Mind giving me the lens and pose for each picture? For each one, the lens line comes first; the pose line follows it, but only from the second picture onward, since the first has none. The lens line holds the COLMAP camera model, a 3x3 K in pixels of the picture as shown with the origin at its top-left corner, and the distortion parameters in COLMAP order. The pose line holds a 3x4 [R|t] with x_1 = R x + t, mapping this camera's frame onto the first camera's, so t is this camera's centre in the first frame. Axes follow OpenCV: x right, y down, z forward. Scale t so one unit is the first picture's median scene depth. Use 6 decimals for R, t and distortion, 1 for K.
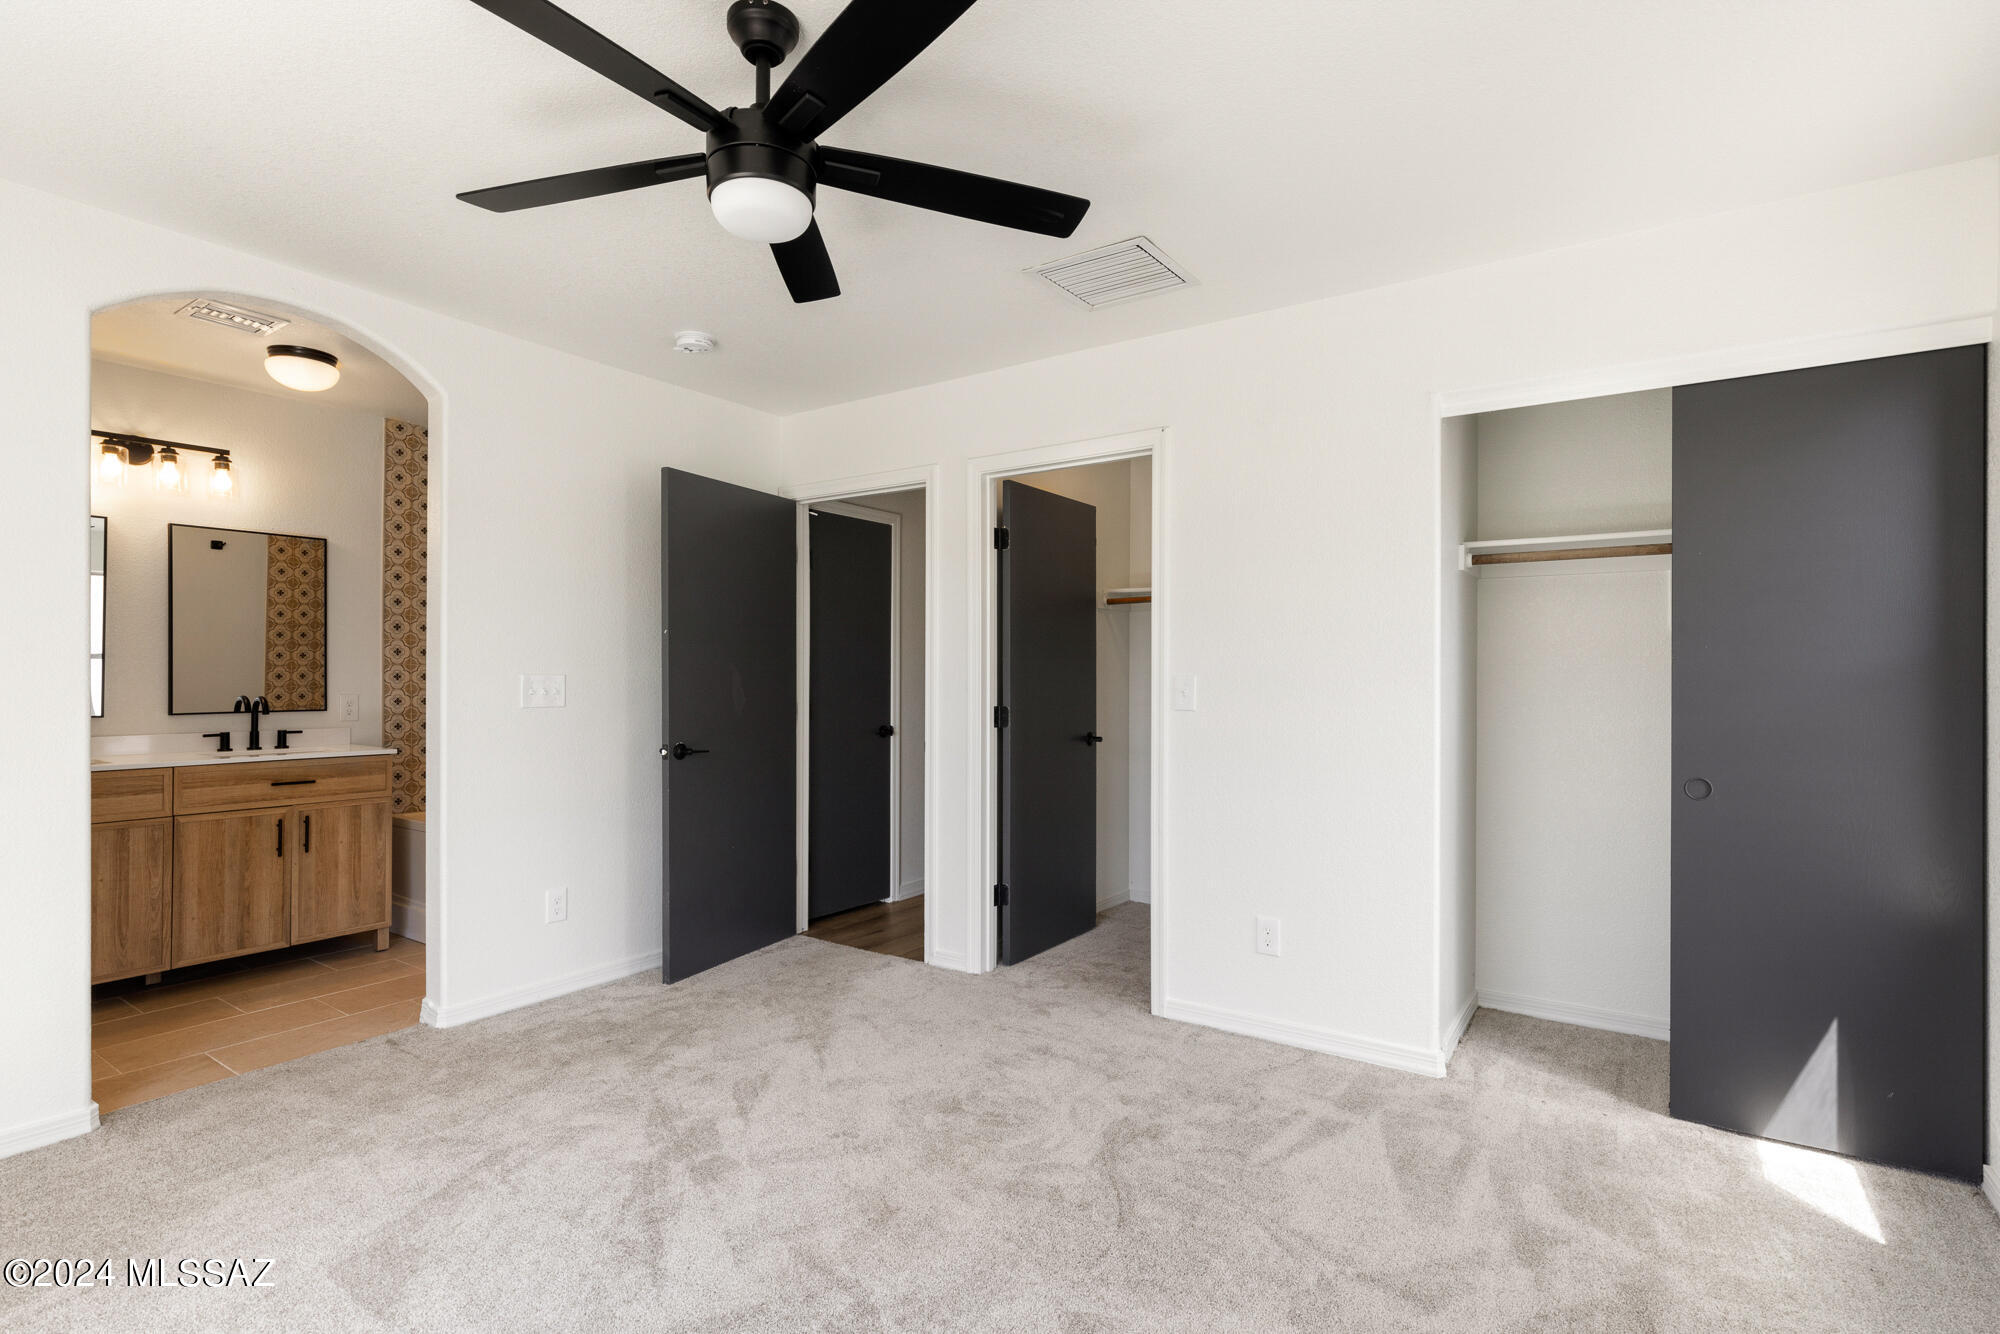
lens RADIAL K [[960.5, 0, 1001.1], [0, 960.5, 668.2], [0, 0, 1]] dist [-0.001616, 0.001015]
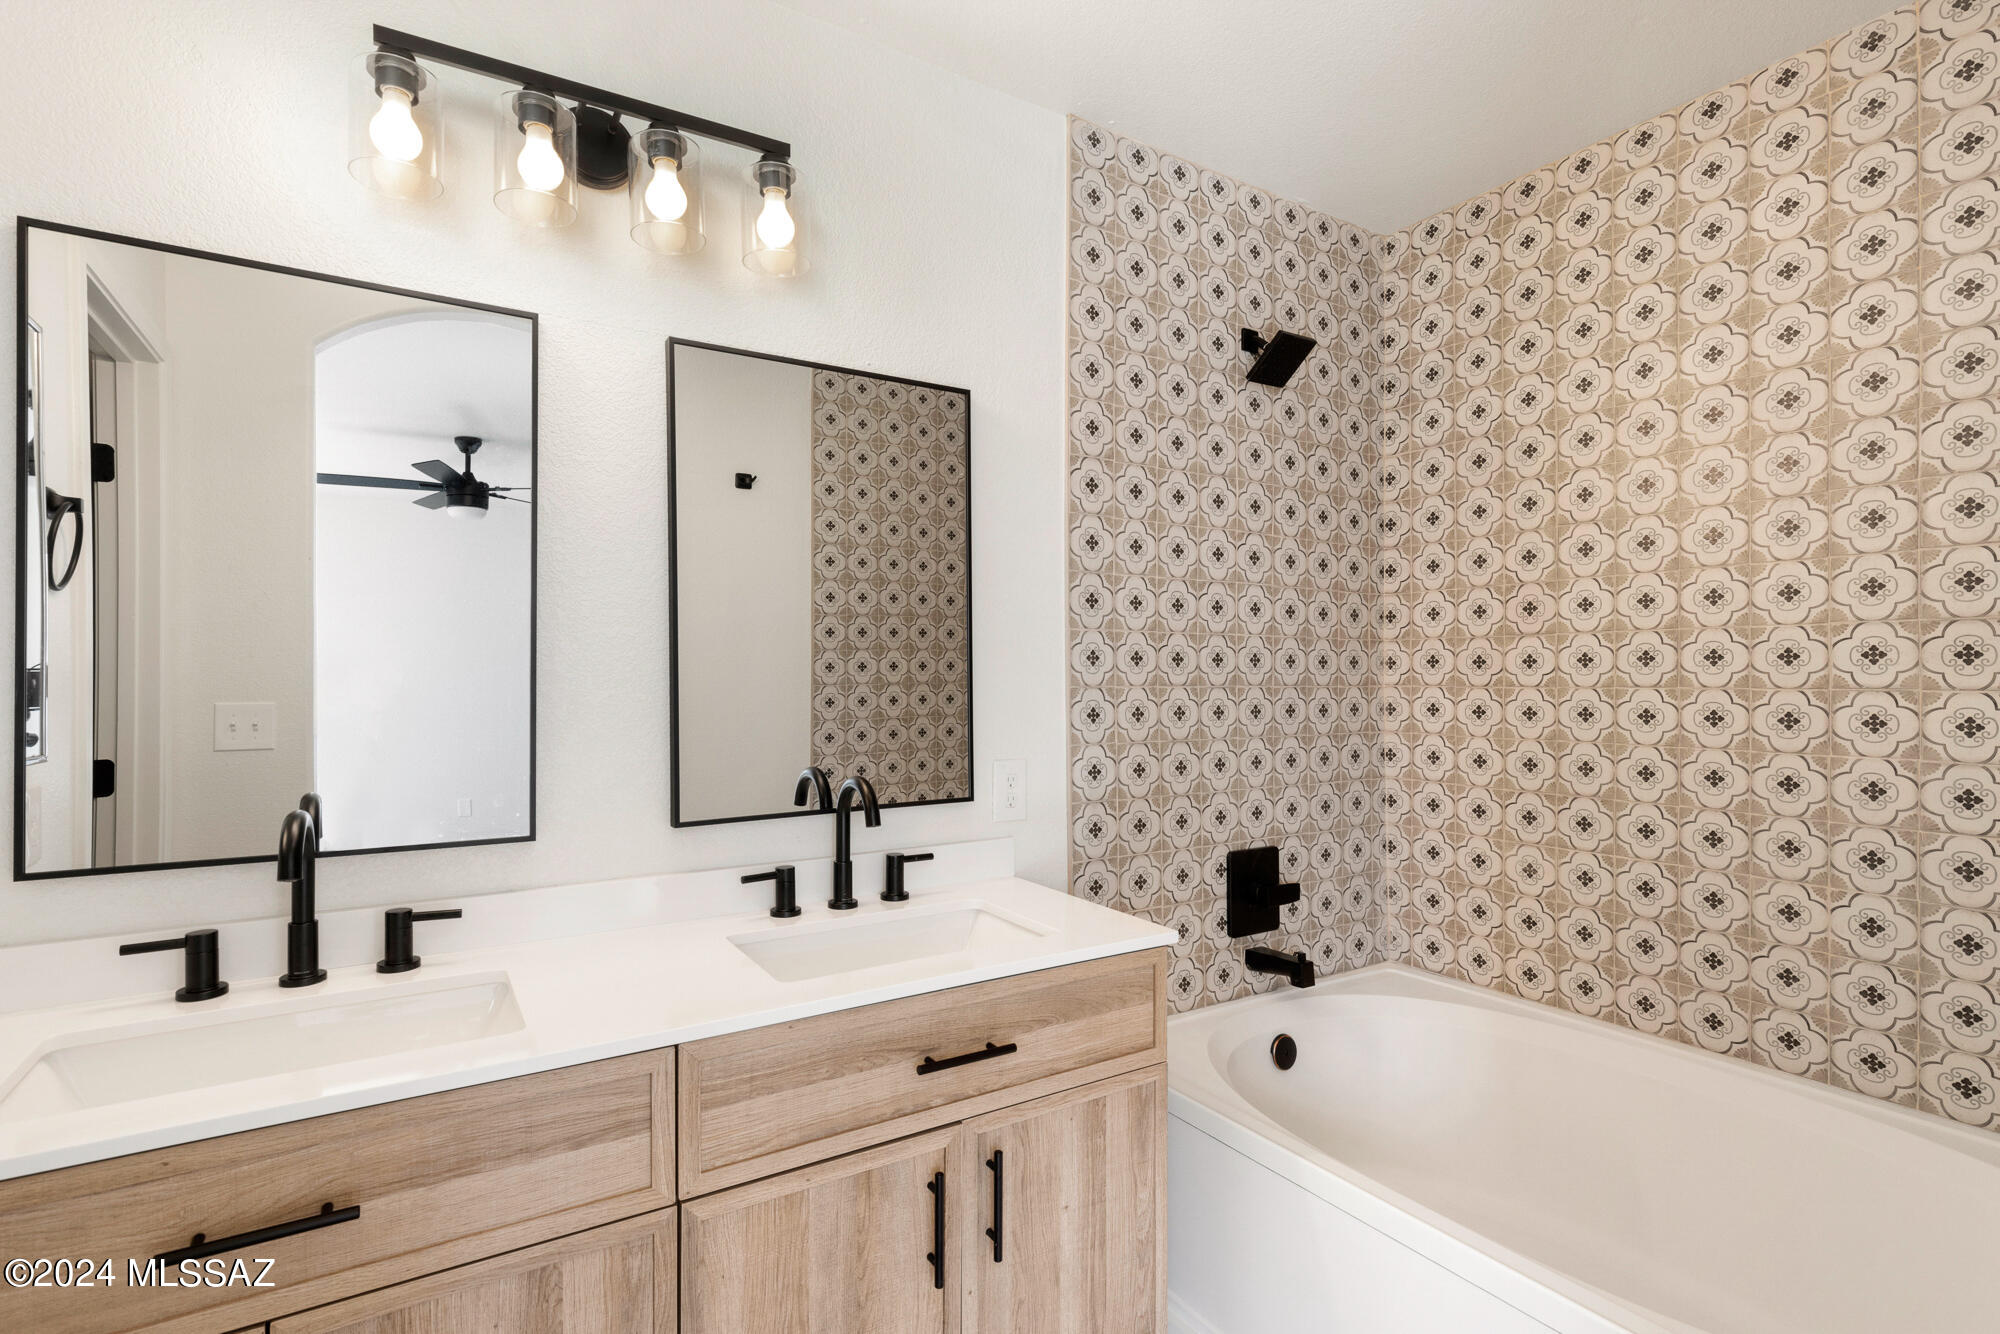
lens RADIAL K [[960.5, 0, 996.5], [0, 960.5, 670.9], [0, 0, 1]] dist [-0.001616, 0.001015]
pose [[0.917983, -0.009530, -0.396505, -0.562992], [0.010283, 0.999947, -0.000229, -0.013299], [0.396487, -0.003867, 0.918032, 0.662170]]
